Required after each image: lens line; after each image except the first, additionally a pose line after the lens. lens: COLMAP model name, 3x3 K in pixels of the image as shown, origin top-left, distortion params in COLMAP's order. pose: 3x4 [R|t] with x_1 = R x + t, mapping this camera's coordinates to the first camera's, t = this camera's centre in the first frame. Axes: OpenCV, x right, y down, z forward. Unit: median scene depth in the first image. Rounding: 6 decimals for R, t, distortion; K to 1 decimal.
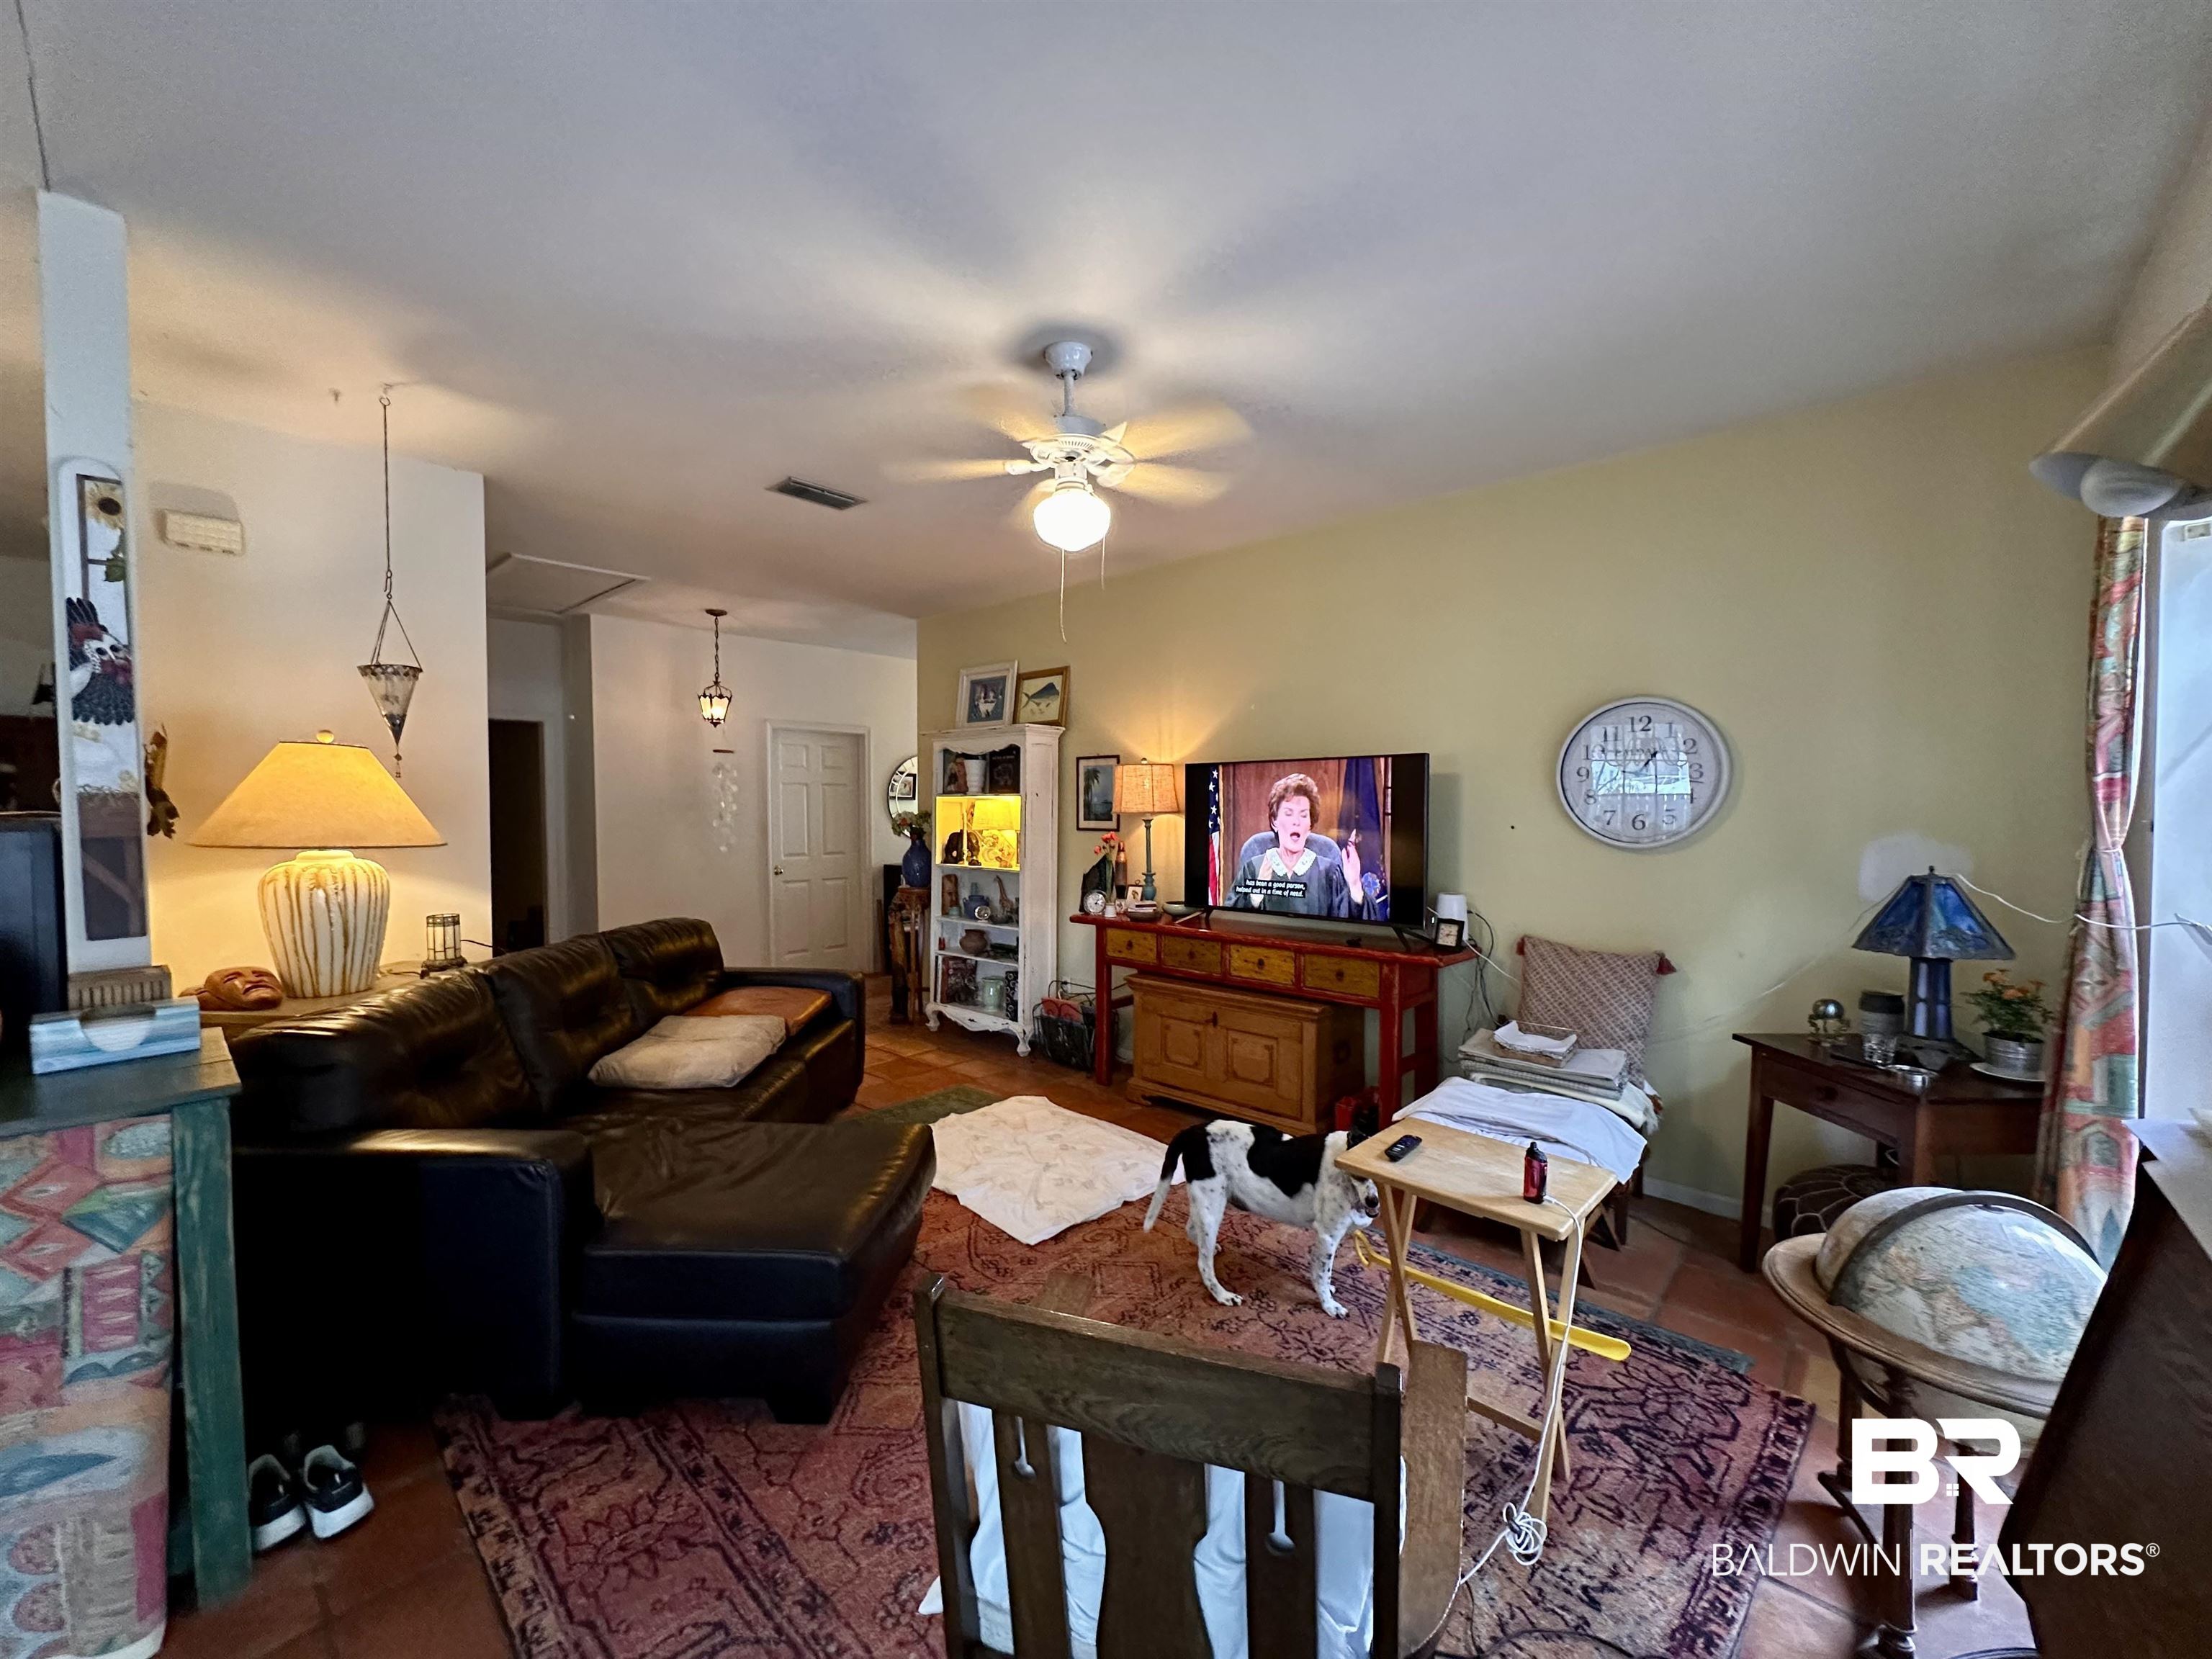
lens RADIAL K [[884.4, 0, 1110.5], [0, 884.4, 829.3], [0, 0, 1]] dist [-0.004262, 0.000102]
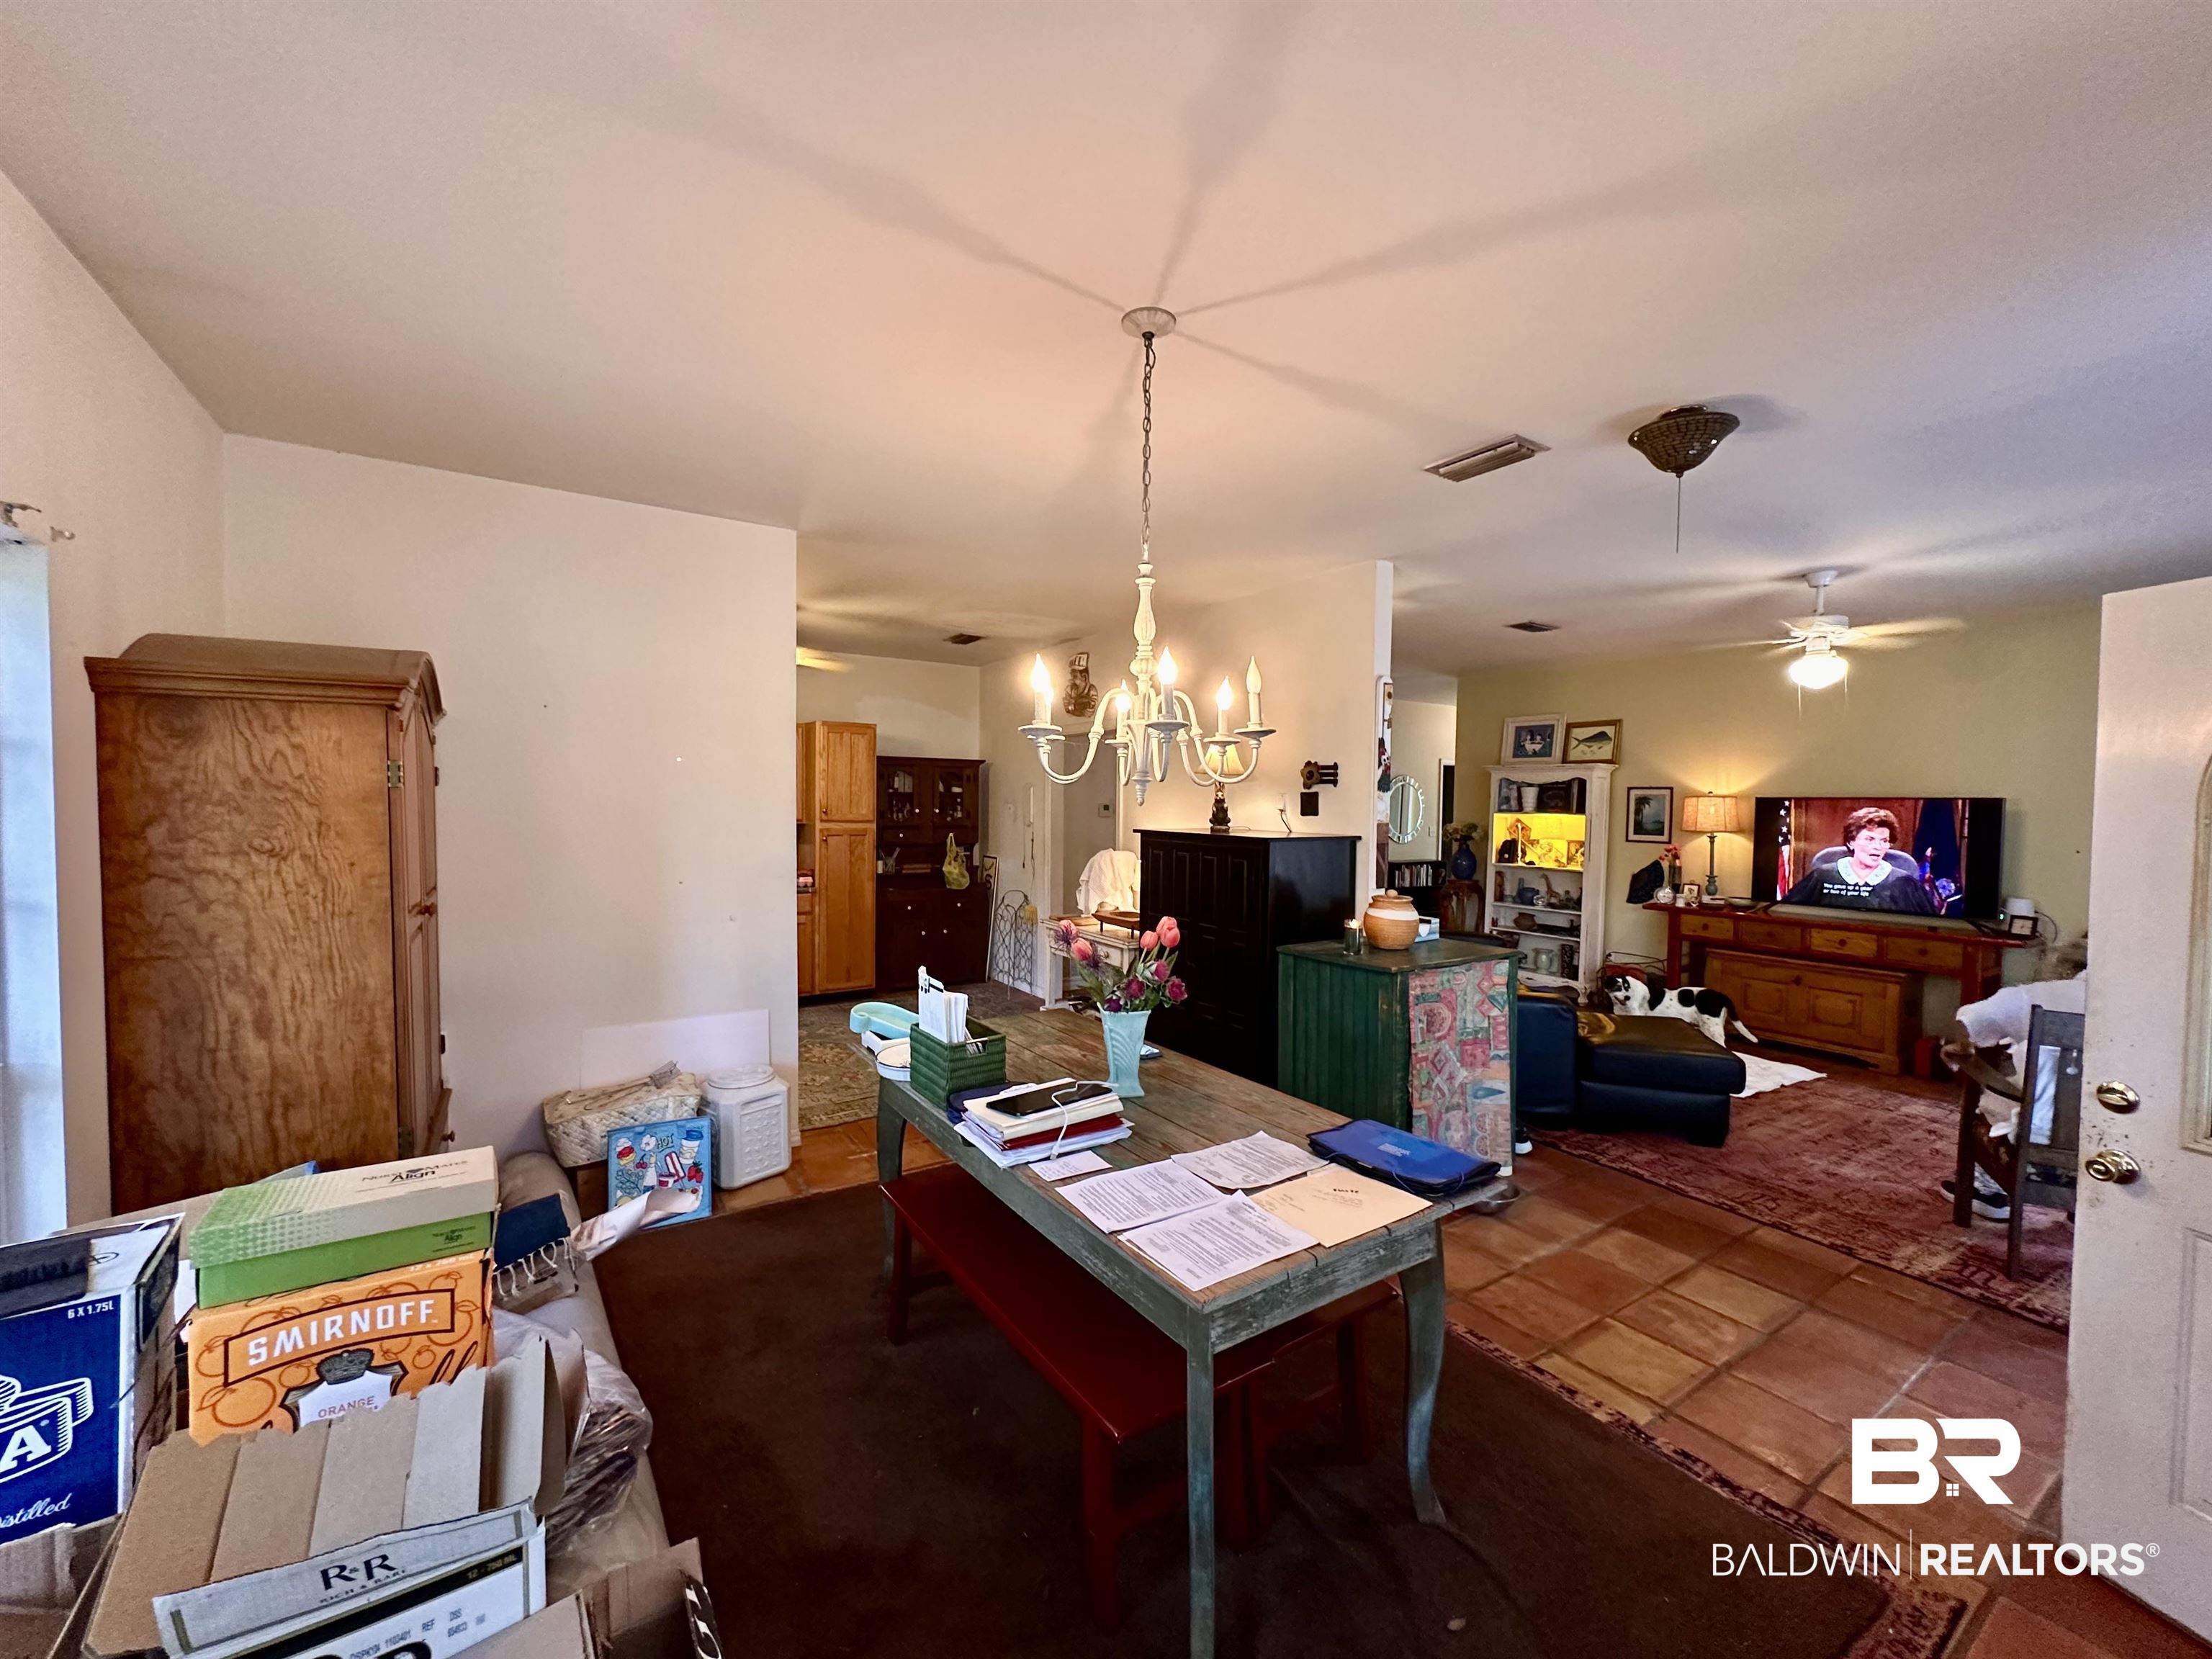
lens RADIAL K [[884.4, 0, 1102.3], [0, 884.4, 832.8], [0, 0, 1]] dist [-0.004262, 0.000102]
pose [[0.966655, 0.024203, -0.254935, -0.566172], [-0.022234, 0.999697, 0.010604, -0.010867], [0.255114, -0.004582, 0.966900, -0.609550]]
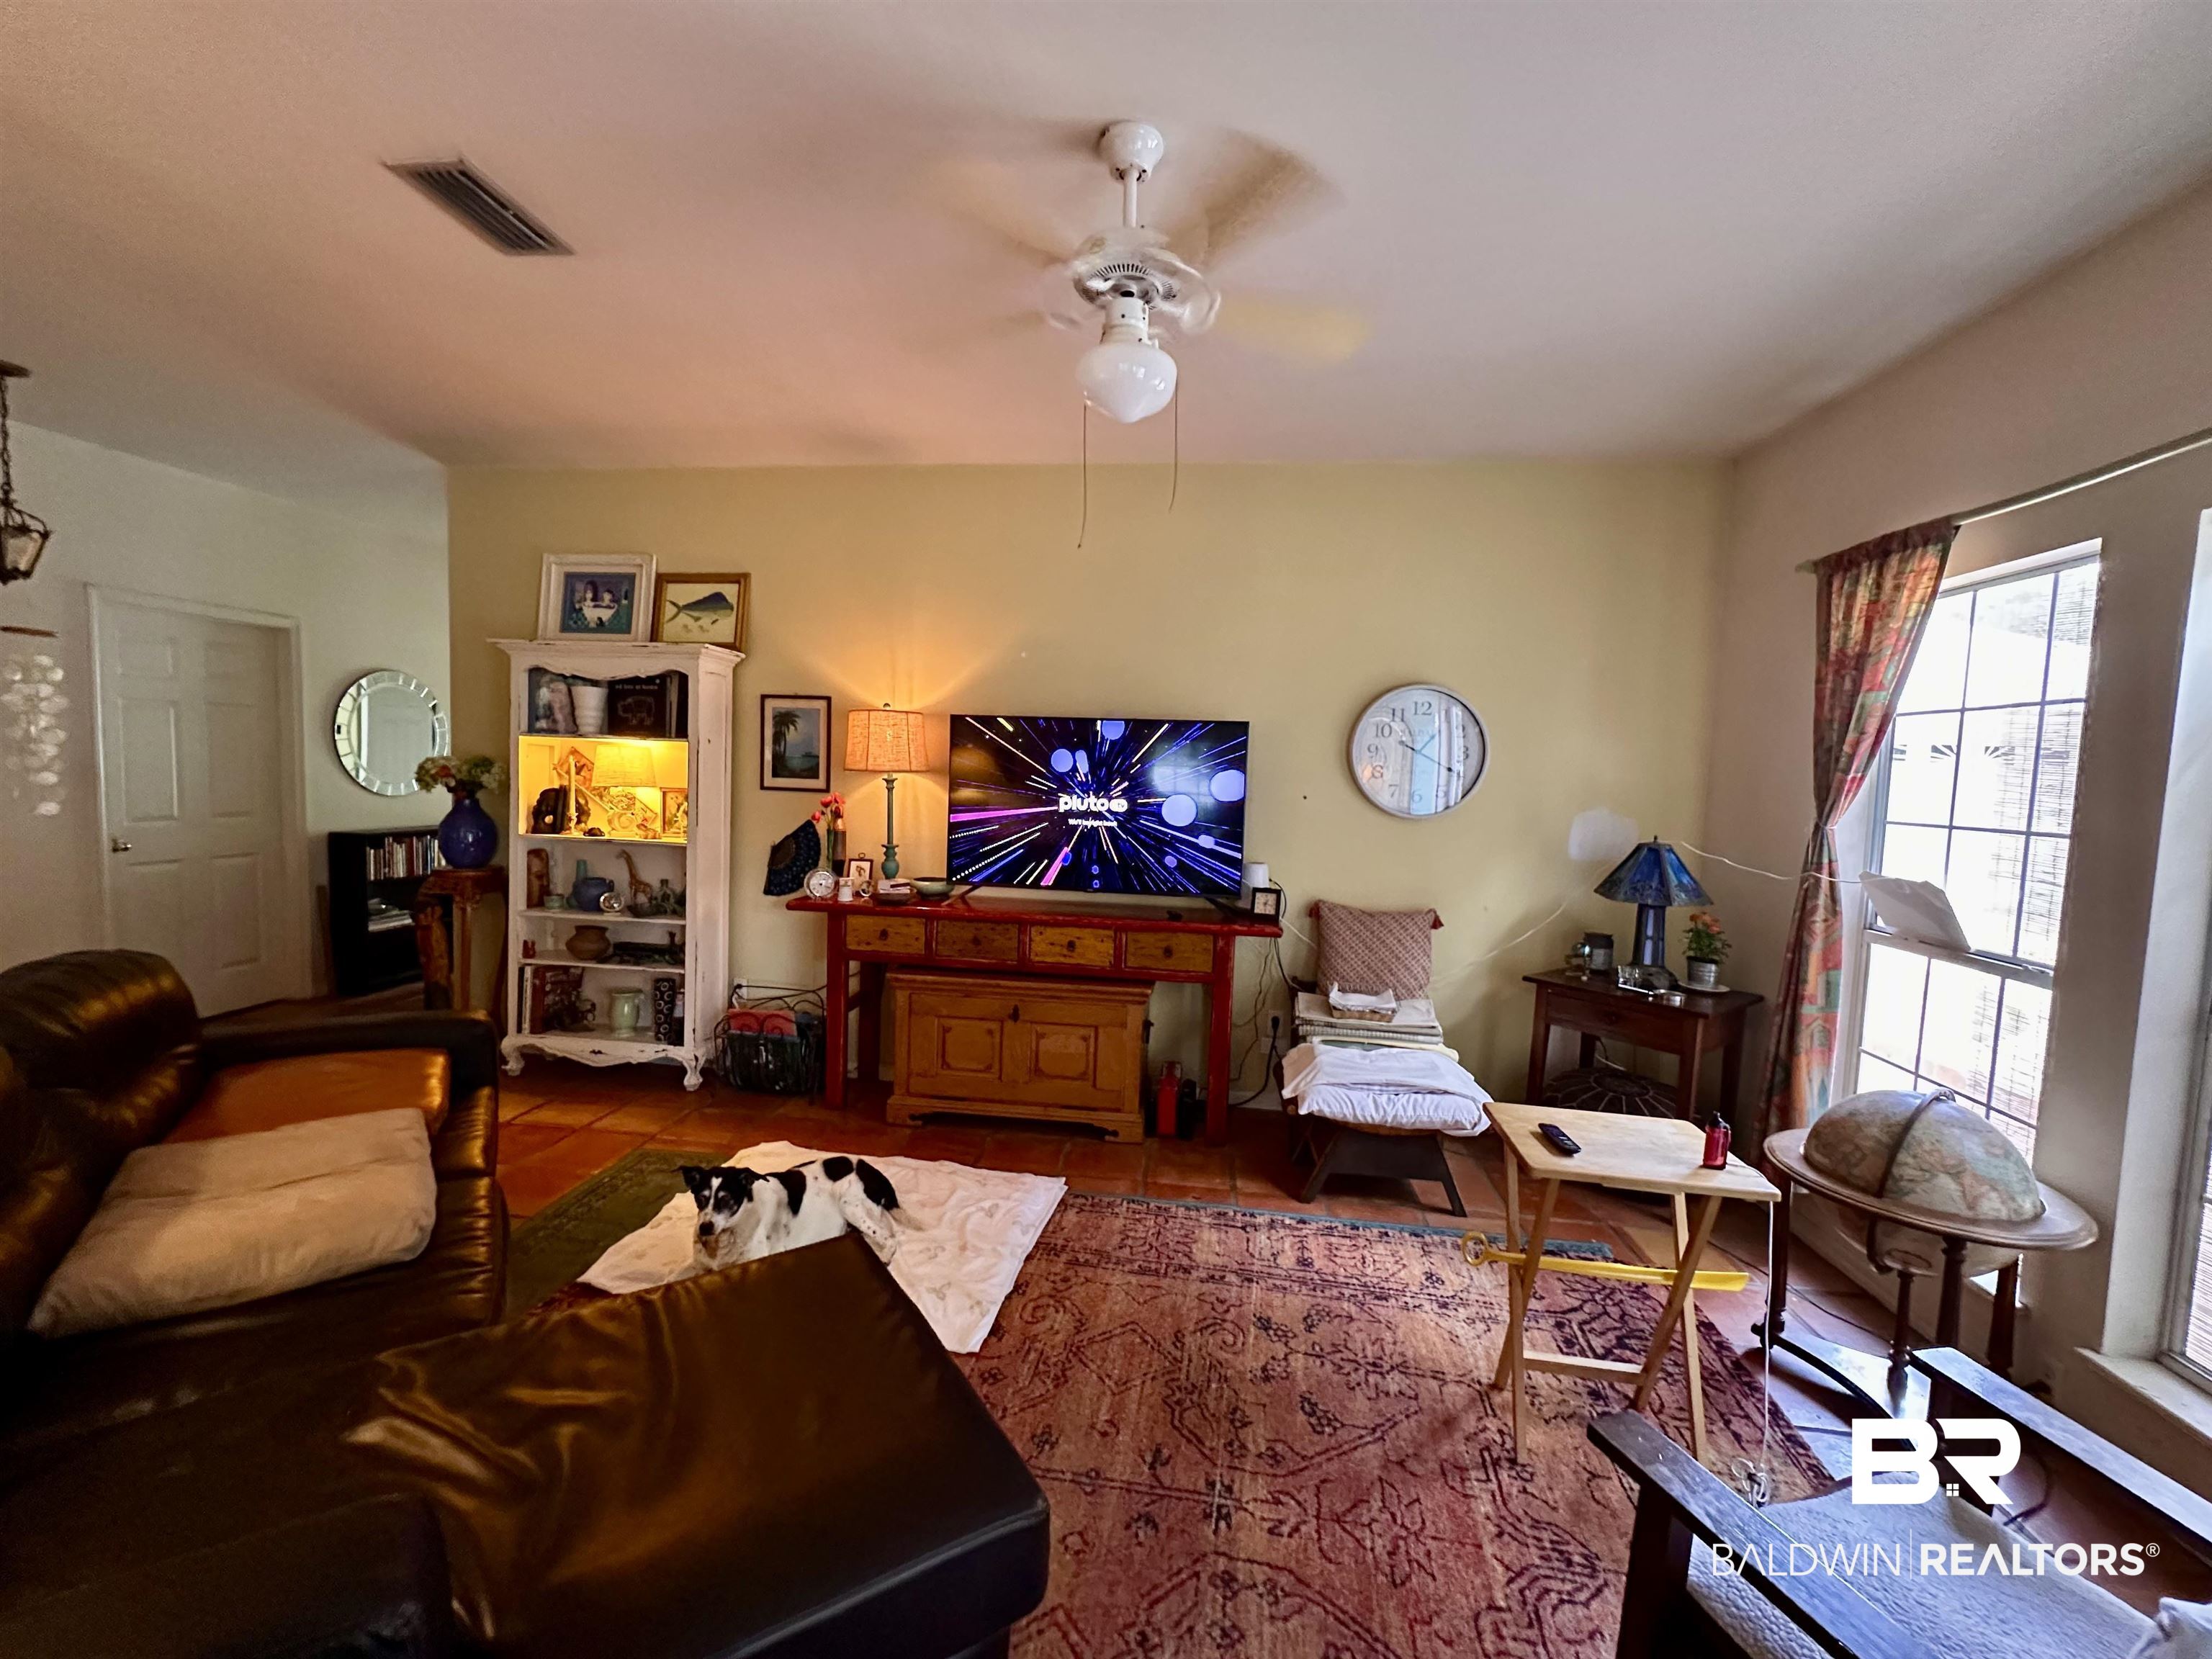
lens RADIAL K [[884.4, 0, 1108.0], [0, 884.4, 827.5], [0, 0, 1]] dist [-0.004262, 0.000102]
pose [[0.817122, -0.008040, 0.576409, -0.286639], [-0.019958, 0.998909, 0.042226, -0.005458], [-0.576120, -0.046007, 0.816069, 0.232119]]
